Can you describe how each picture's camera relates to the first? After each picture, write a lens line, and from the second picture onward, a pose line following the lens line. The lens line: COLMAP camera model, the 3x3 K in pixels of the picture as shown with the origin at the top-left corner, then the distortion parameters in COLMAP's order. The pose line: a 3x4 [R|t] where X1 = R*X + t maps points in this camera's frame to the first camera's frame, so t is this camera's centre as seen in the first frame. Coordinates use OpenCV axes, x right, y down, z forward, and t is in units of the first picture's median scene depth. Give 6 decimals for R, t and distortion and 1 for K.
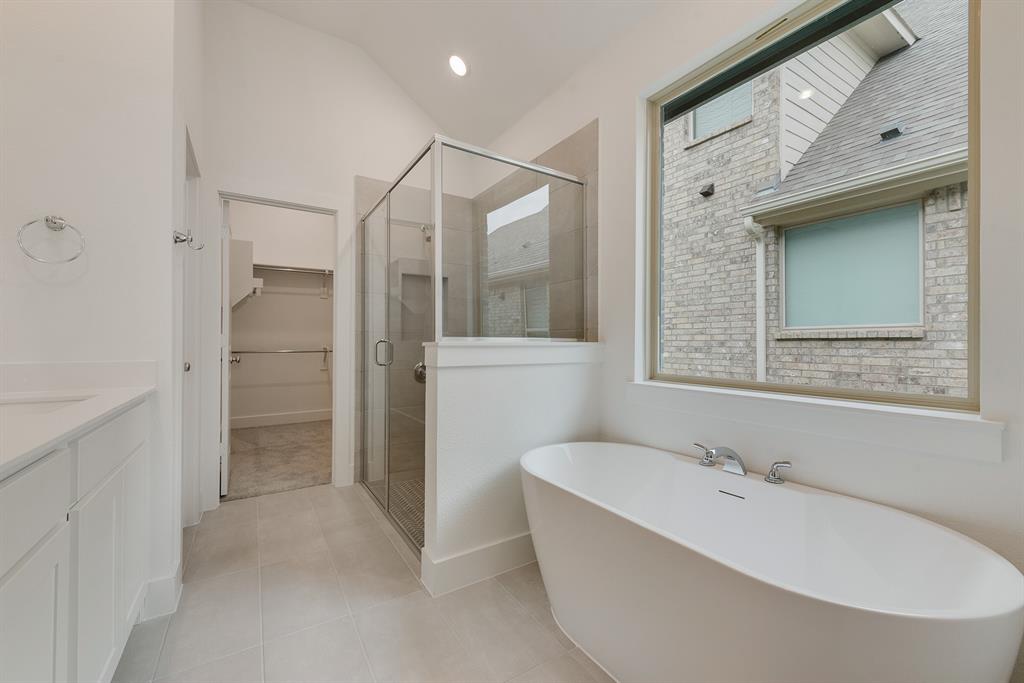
lens RADIAL K [[406.2, 0, 508.9], [0, 406.2, 341.6], [0, 0, 1]] dist [0.004660, 0.000012]
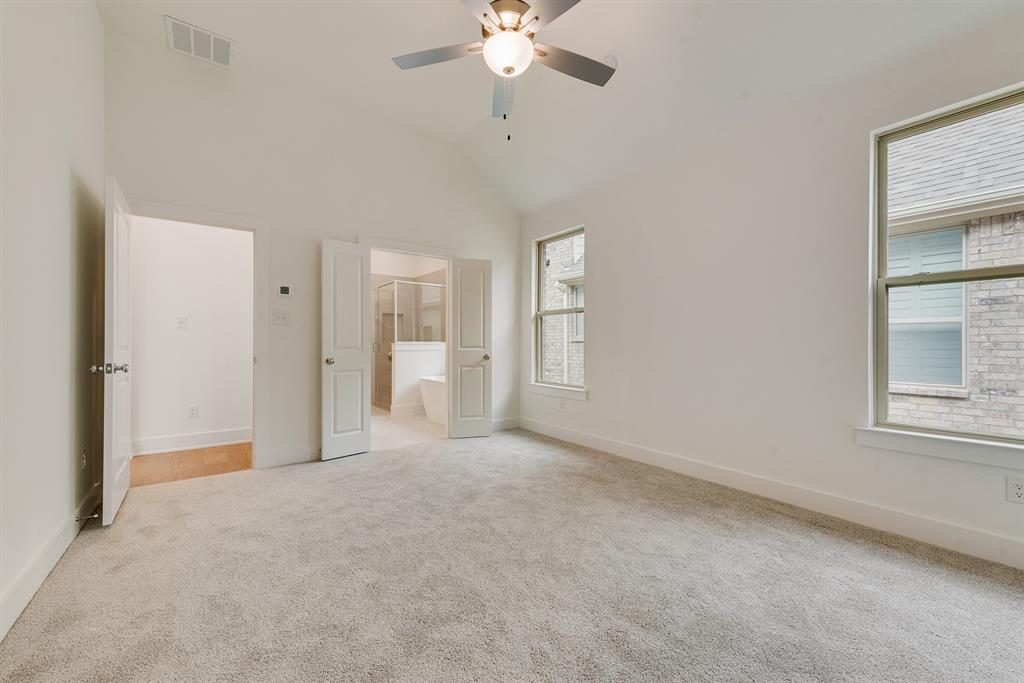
lens RADIAL K [[403.3, 0, 513.4], [0, 403.3, 345.4], [0, 0, 1]] dist [0.004267, -0.000154]
pose [[0.997687, 0.000702, 0.067975, 0.287245], [-0.001194, 0.999973, 0.007207, -0.003812], [-0.067968, -0.007272, 0.997661, -1.177039]]
